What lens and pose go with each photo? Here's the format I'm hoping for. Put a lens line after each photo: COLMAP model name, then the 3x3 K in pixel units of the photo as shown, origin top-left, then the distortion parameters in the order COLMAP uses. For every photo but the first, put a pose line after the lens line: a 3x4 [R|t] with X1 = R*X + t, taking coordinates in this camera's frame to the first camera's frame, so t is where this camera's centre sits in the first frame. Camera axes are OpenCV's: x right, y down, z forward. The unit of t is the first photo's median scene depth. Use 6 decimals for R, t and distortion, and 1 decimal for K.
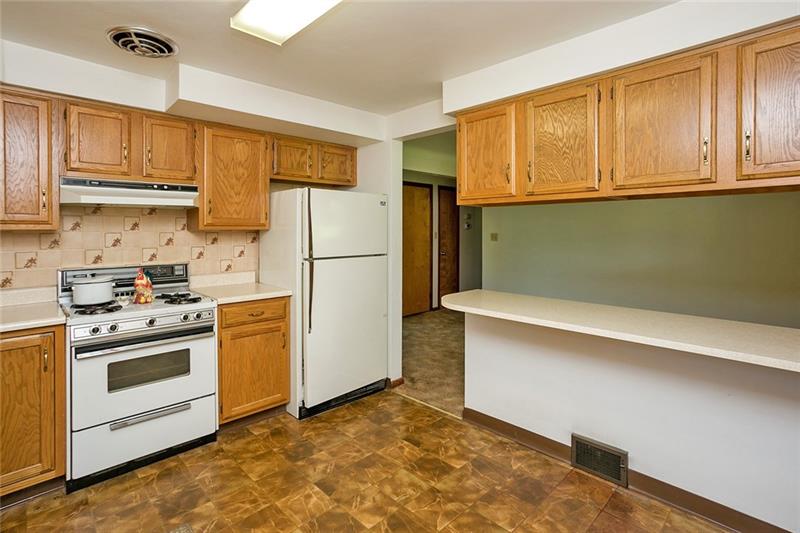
lens RADIAL K [[394.2, 0, 386.4], [0, 394.2, 236.8], [0, 0, 1]] dist [-0.036321, 0.020519]
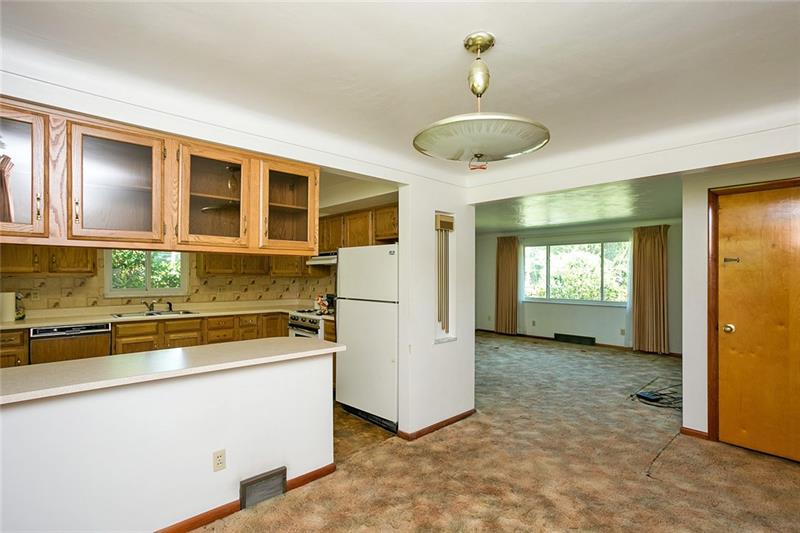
lens RADIAL K [[394.2, 0, 388.7], [0, 394.2, 269.5], [0, 0, 1]] dist [-0.036321, 0.020519]
pose [[-0.001335, -0.013371, -0.999910, 1.393482], [-0.022410, 0.999660, -0.013338, -0.035699], [0.999748, 0.022391, -0.001634, 1.318953]]
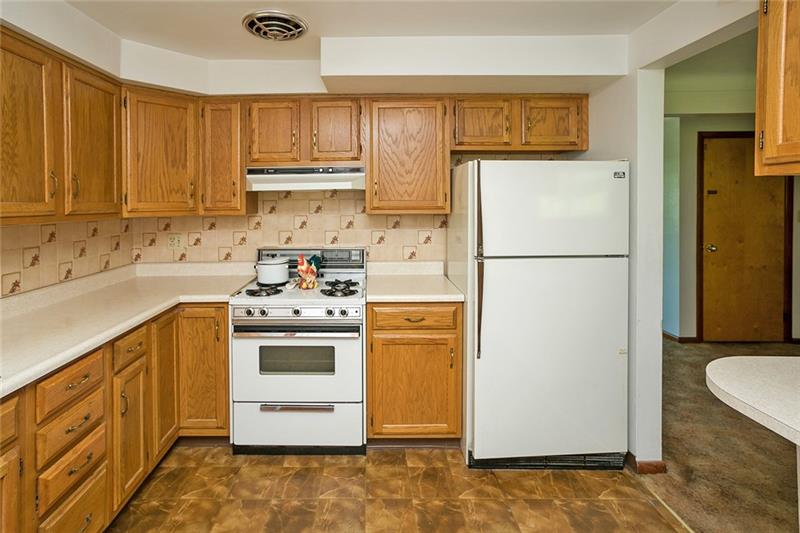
lens RADIAL K [[394.2, 0, 363.7], [0, 394.2, 204.1], [0, 0, 1]] dist [-0.036321, 0.020519]
pose [[0.722782, 0.005660, -0.691053, 0.166622], [-0.009721, 0.999951, -0.001978, -0.042894], [0.691007, 0.008148, 0.722802, 0.352693]]
